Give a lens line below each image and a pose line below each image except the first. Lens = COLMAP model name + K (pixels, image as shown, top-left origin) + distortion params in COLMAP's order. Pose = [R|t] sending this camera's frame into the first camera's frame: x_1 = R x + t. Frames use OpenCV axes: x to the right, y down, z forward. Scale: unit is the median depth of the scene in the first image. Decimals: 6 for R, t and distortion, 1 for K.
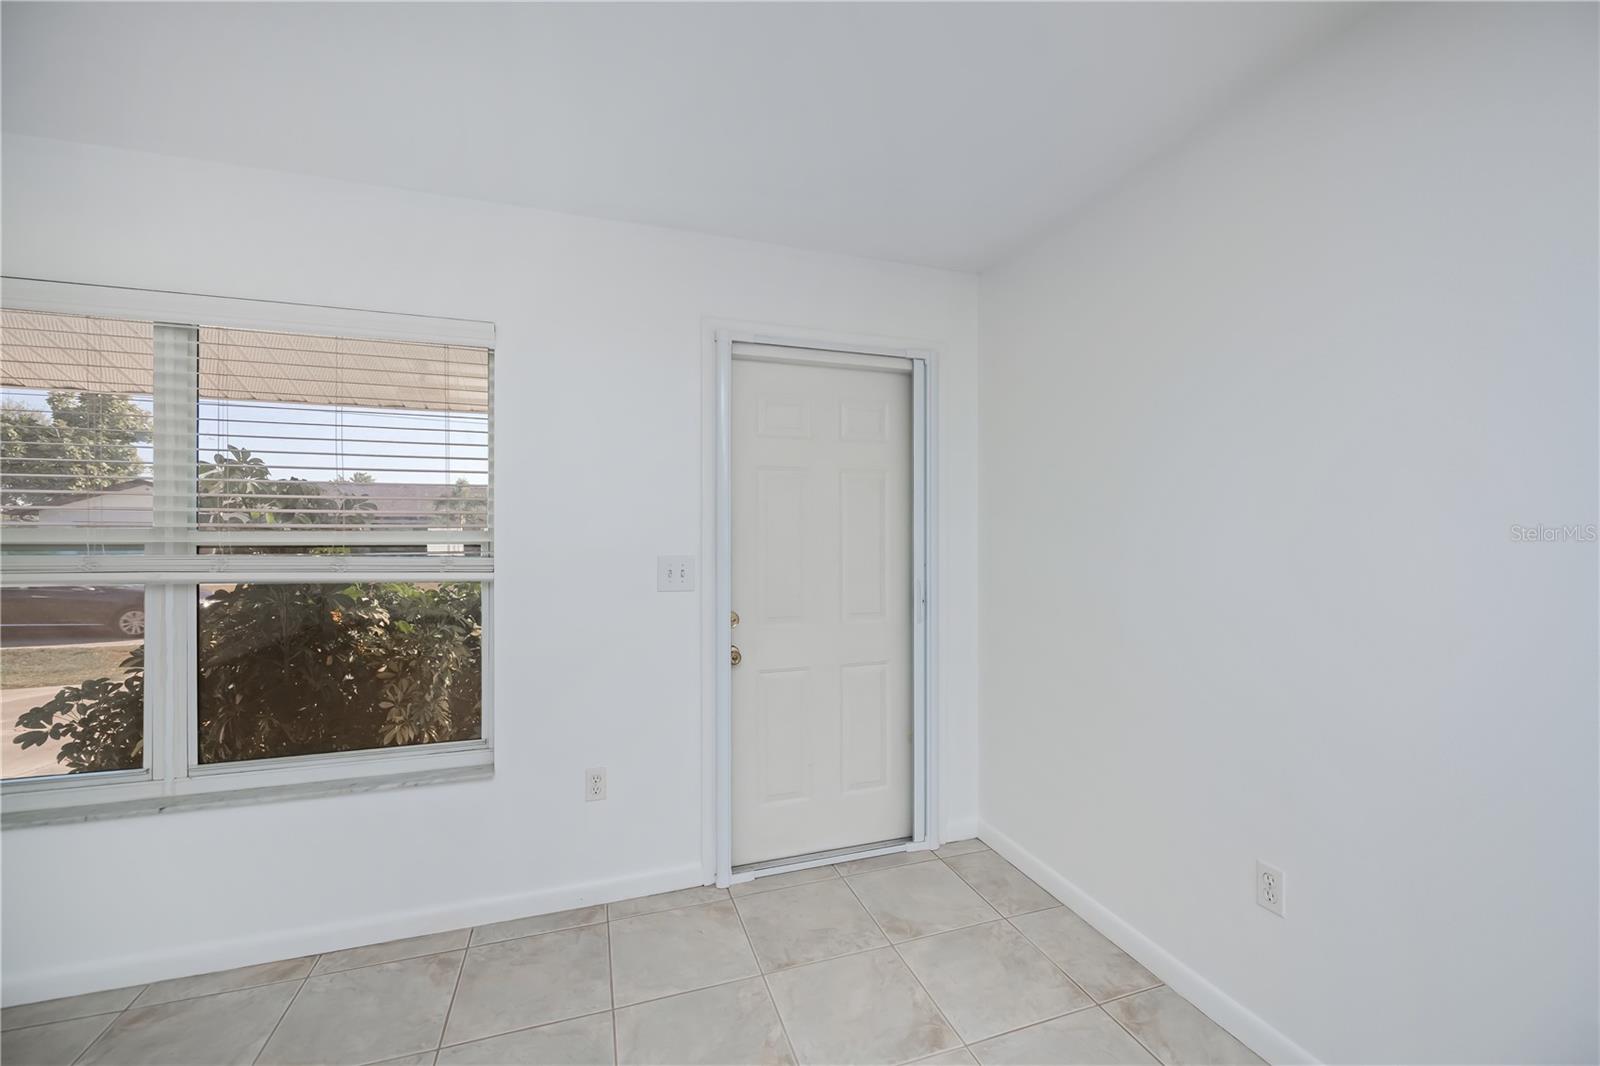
lens RADIAL K [[642.7, 0, 810.5], [0, 642.7, 527.6], [0, 0, 1]] dist [-0.008412, -0.002553]
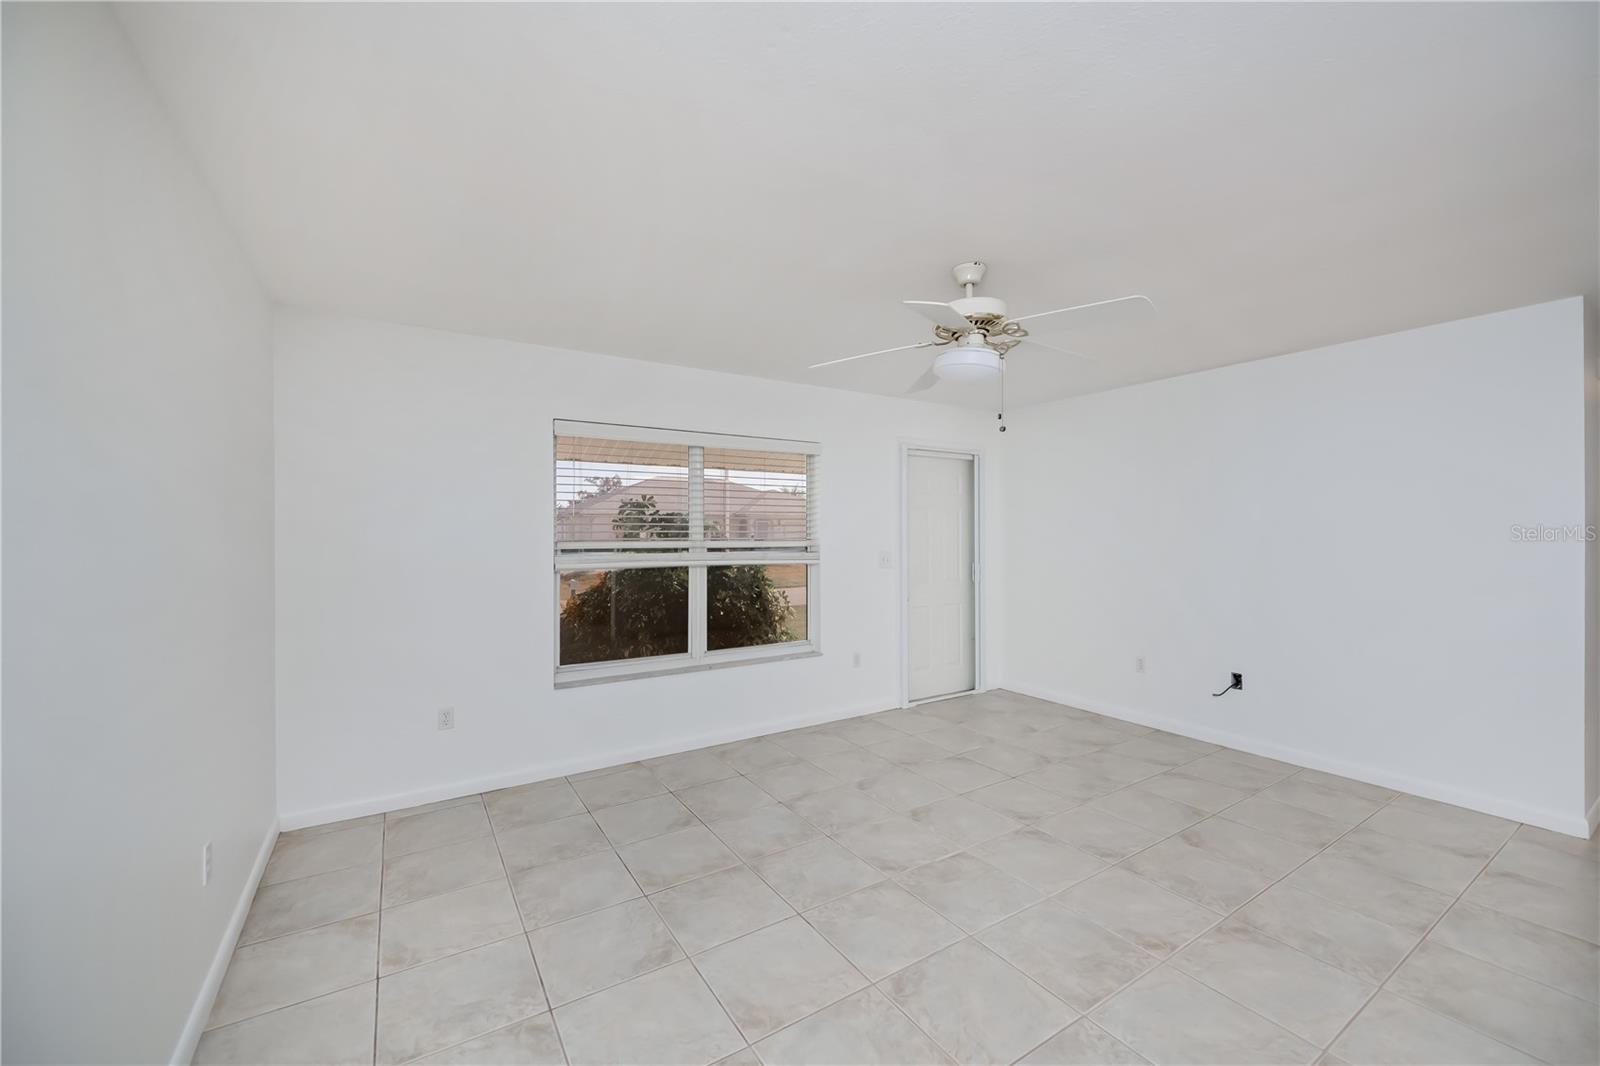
lens RADIAL K [[642.7, 0, 792.1], [0, 642.7, 531.2], [0, 0, 1]] dist [-0.008412, -0.002553]
pose [[0.972947, -0.000627, 0.231027, -1.040645], [-0.000243, 0.999993, 0.003738, -0.030773], [-0.231027, -0.003694, 0.972940, -1.017562]]
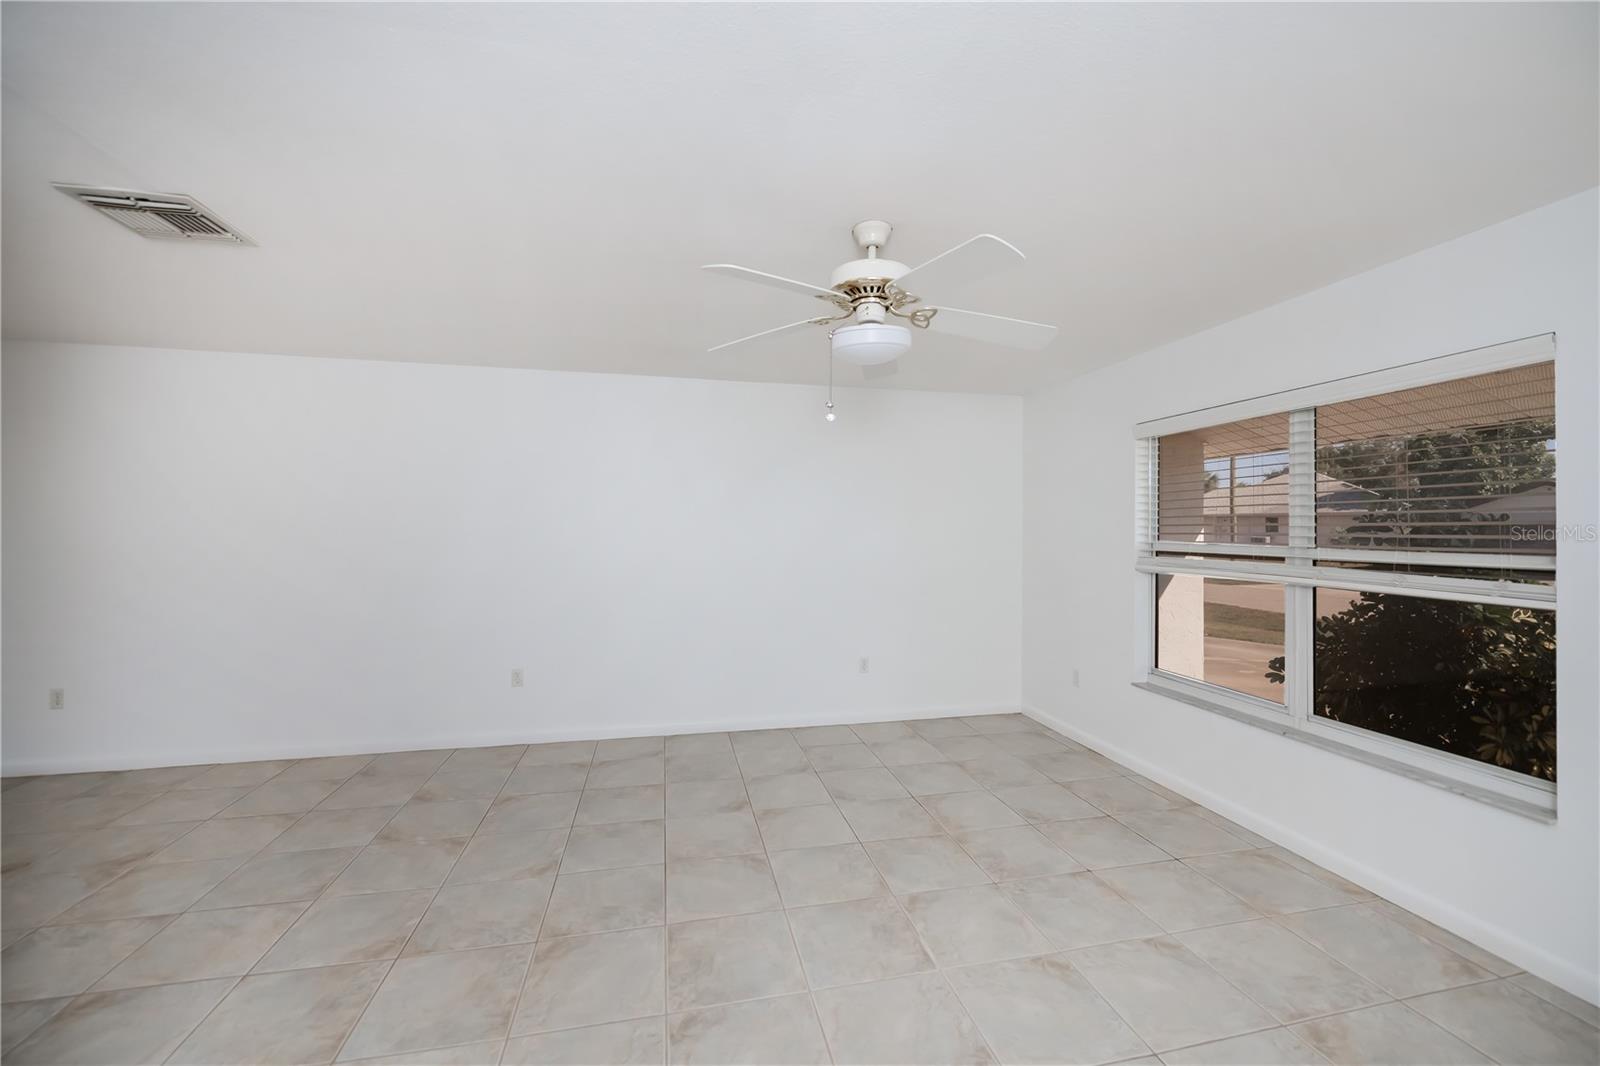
lens RADIAL K [[642.7, 0, 809.2], [0, 642.7, 522.5], [0, 0, 1]] dist [-0.008412, -0.002553]
pose [[-0.116516, -0.010413, -0.993134, 0.514176], [0.000983, 0.999943, -0.010599, -0.035210], [0.993188, -0.002211, -0.116499, 0.042796]]
